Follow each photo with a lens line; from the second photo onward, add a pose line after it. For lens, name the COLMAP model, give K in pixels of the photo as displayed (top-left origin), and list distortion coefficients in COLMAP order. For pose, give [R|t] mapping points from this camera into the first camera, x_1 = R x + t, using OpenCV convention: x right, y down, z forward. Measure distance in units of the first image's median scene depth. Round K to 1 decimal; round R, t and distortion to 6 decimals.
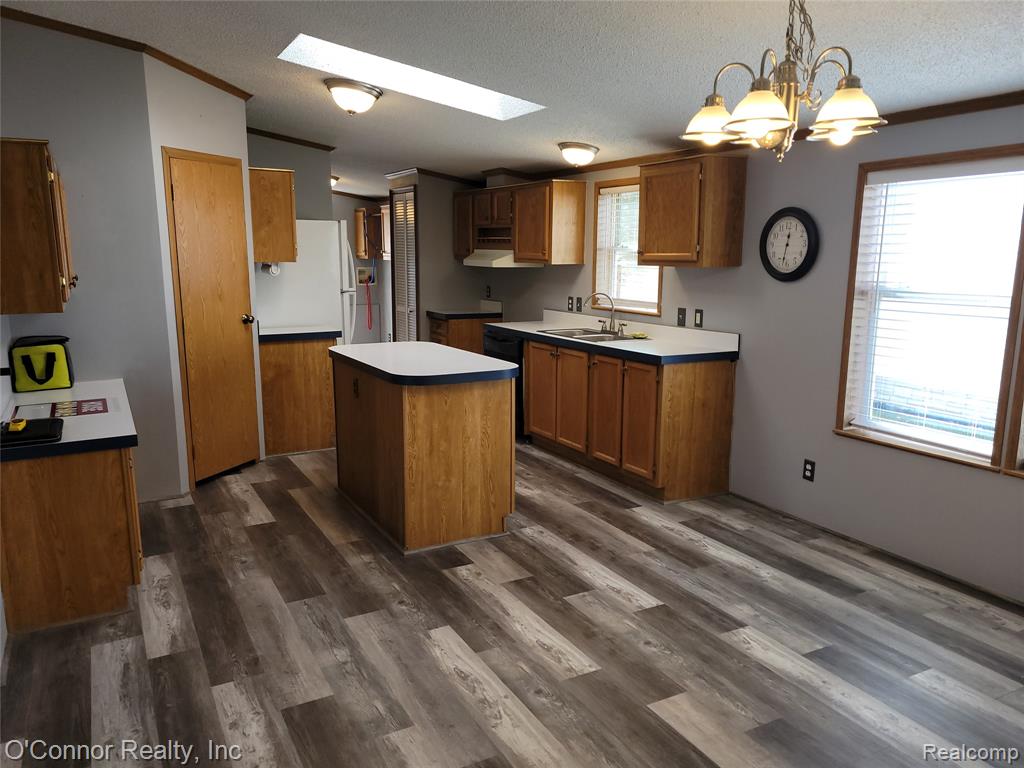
lens RADIAL K [[761.3, 0, 515.4], [0, 761.3, 382.7], [0, 0, 1]] dist [0.056868, -0.030351]
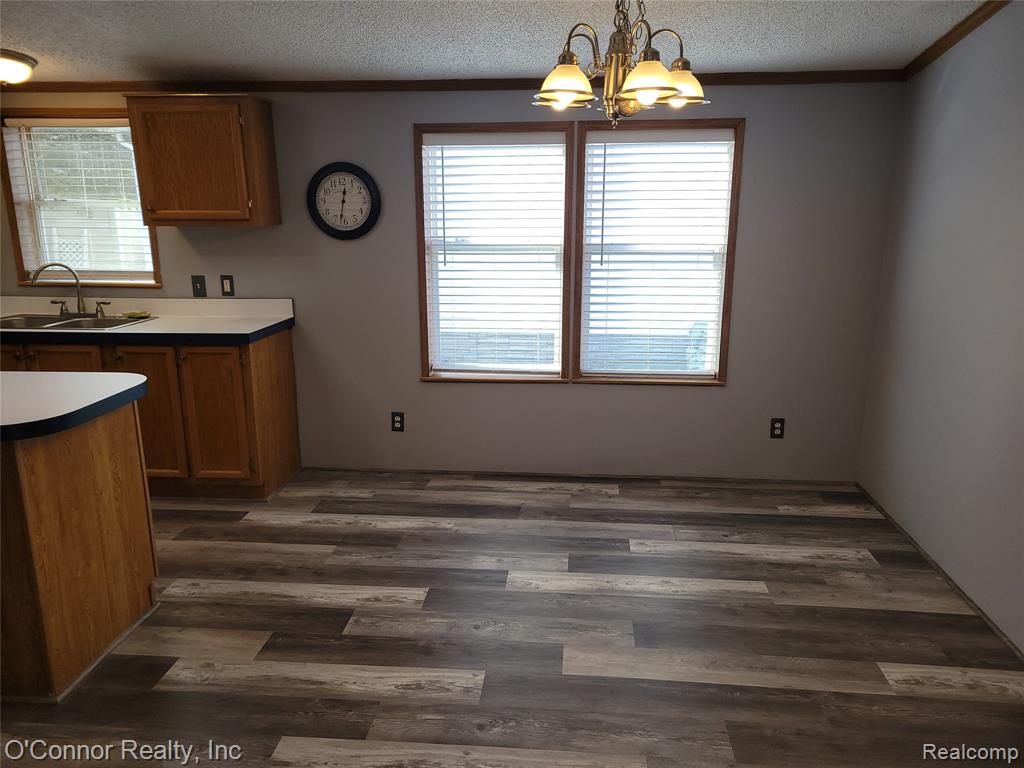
lens RADIAL K [[761.3, 0, 516.7], [0, 761.3, 379.4], [0, 0, 1]] dist [0.056868, -0.030351]
pose [[0.554127, -0.195162, 0.809231, -0.381020], [0.146411, 0.979824, 0.136048, -0.063567], [-0.819455, 0.043092, 0.571521, 0.298511]]
